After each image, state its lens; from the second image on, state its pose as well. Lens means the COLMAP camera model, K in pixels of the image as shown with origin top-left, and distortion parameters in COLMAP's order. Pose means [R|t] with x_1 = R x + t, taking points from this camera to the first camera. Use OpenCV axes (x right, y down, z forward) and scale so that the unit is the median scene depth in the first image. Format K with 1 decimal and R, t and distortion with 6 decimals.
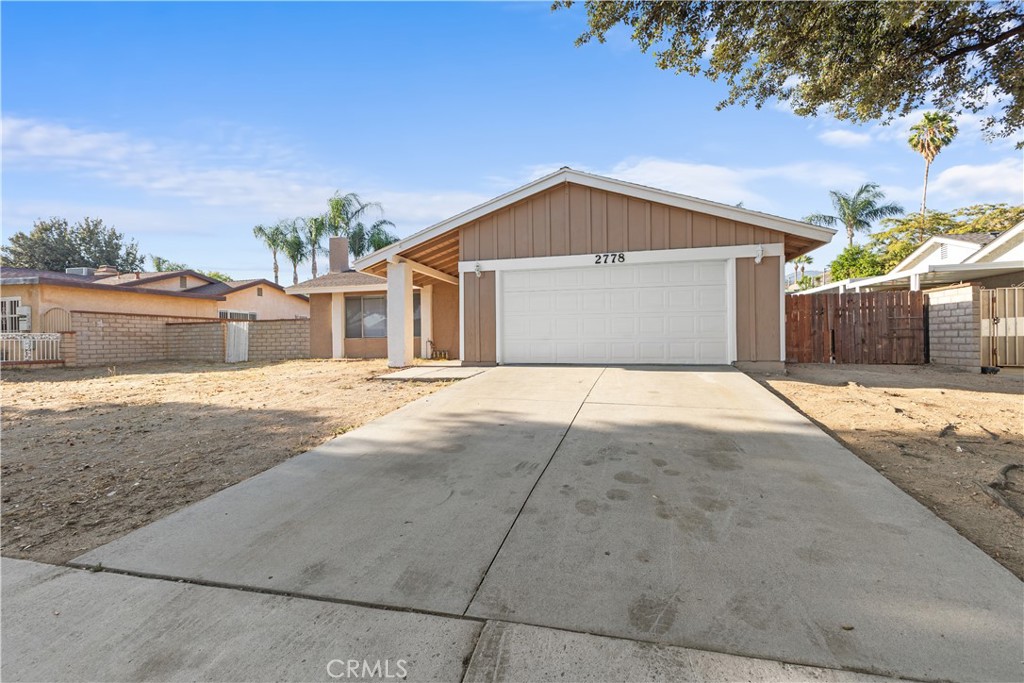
lens RADIAL K [[451.5, 0, 513.8], [0, 451.5, 339.6], [0, 0, 1]] dist [0.017059, -0.000418]
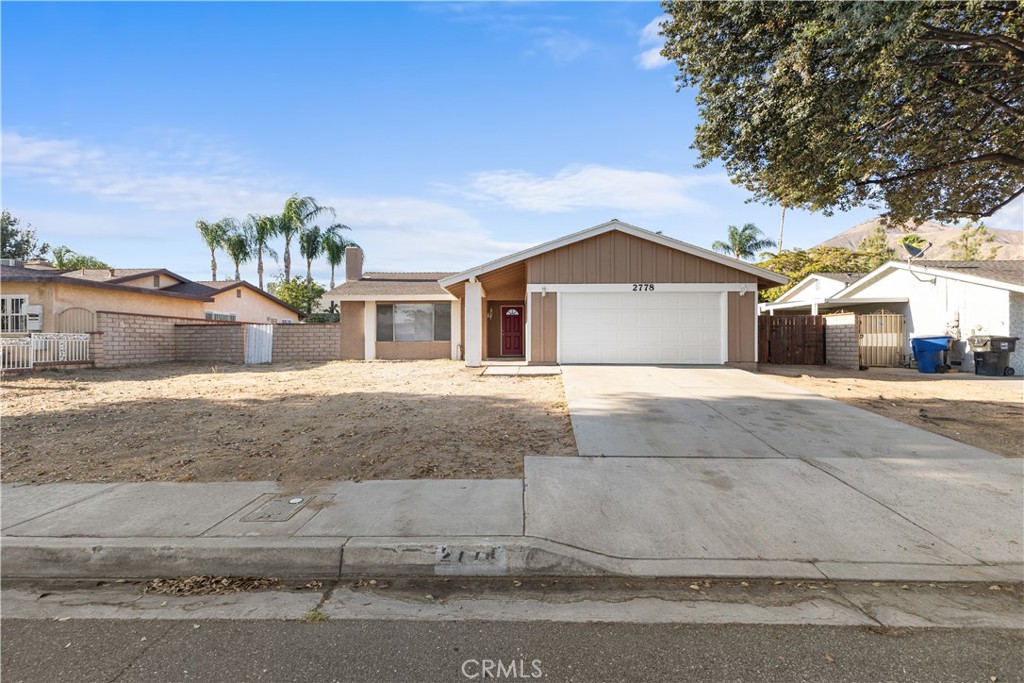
lens RADIAL K [[451.5, 0, 508.7], [0, 451.5, 341.0], [0, 0, 1]] dist [0.017059, -0.000418]
pose [[0.975472, 0.011892, 0.219801, -0.307326], [-0.010864, 0.999924, -0.005885, -0.002141], [-0.219854, 0.003353, 0.975527, -0.160463]]
